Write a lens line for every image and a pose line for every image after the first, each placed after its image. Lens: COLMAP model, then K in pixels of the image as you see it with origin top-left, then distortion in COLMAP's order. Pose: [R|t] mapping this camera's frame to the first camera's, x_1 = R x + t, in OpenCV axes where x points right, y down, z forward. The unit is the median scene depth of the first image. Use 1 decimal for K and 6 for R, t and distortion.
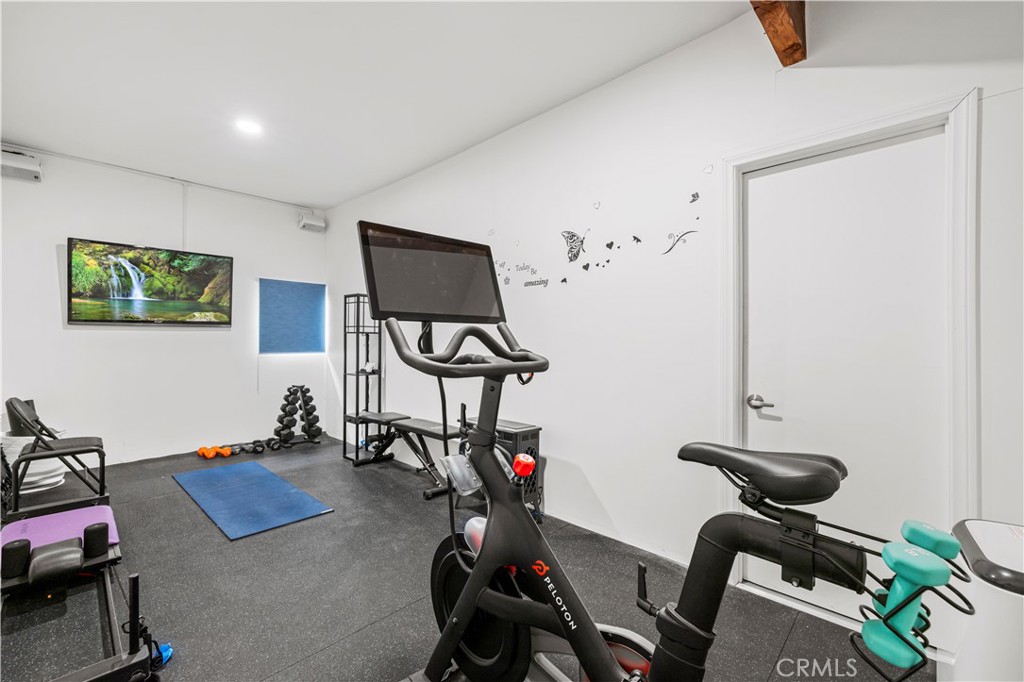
lens RADIAL K [[446.4, 0, 518.4], [0, 446.4, 337.4], [0, 0, 1]] dist [0.015151, 0.000365]
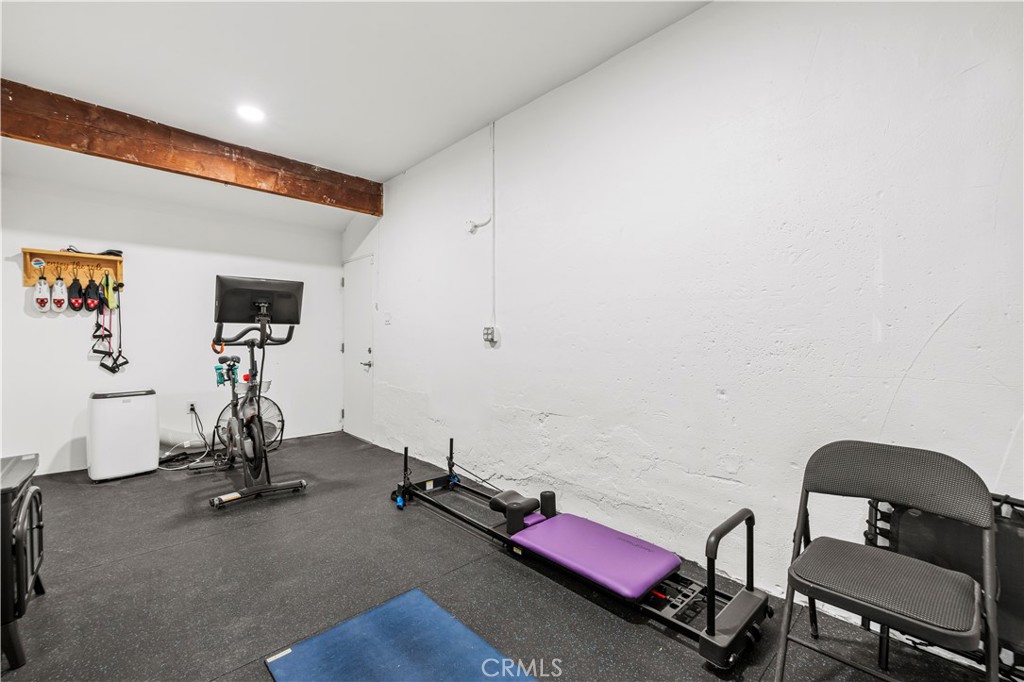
lens RADIAL K [[430.5, 0, 504.4], [0, 430.5, 343.4], [0, 0, 1]] dist [0.004740, -0.000900]
pose [[-0.998692, -0.000807, 0.051133, -0.709405], [-0.000588, 0.999991, 0.004285, 0.025083], [-0.051136, 0.004250, -0.998683, 1.482497]]
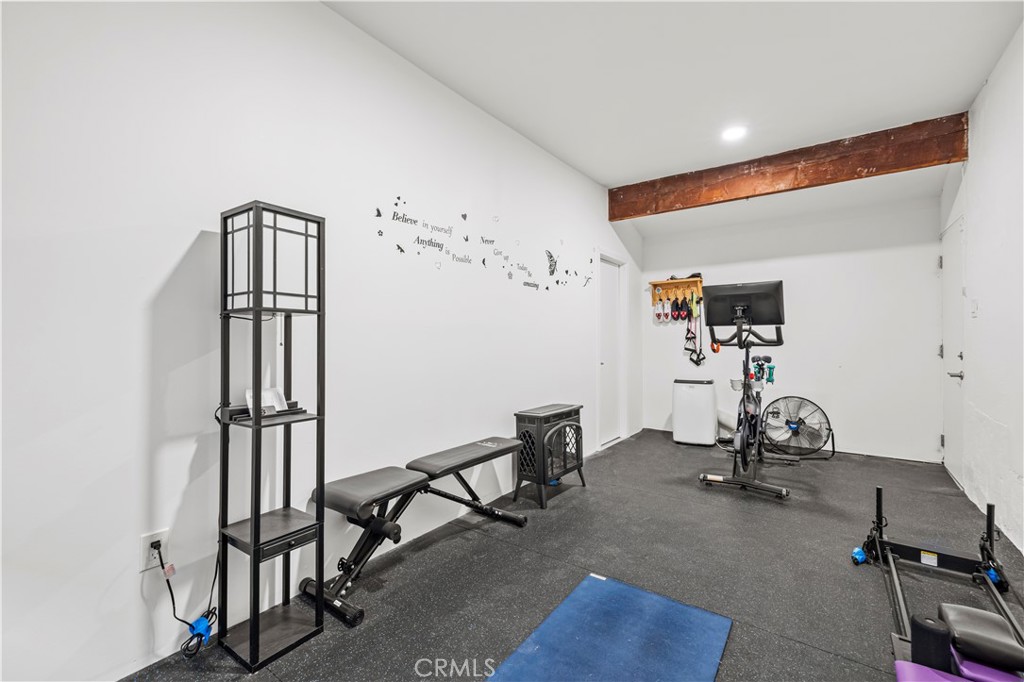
lens RADIAL K [[430.5, 0, 508.7], [0, 430.5, 340.7], [0, 0, 1]] dist [0.004740, -0.000900]
pose [[-0.133695, -0.000466, 0.991022, -1.067726], [-0.002320, 0.999997, 0.000157, 0.022315], [-0.991020, -0.002279, -0.133696, 1.226682]]
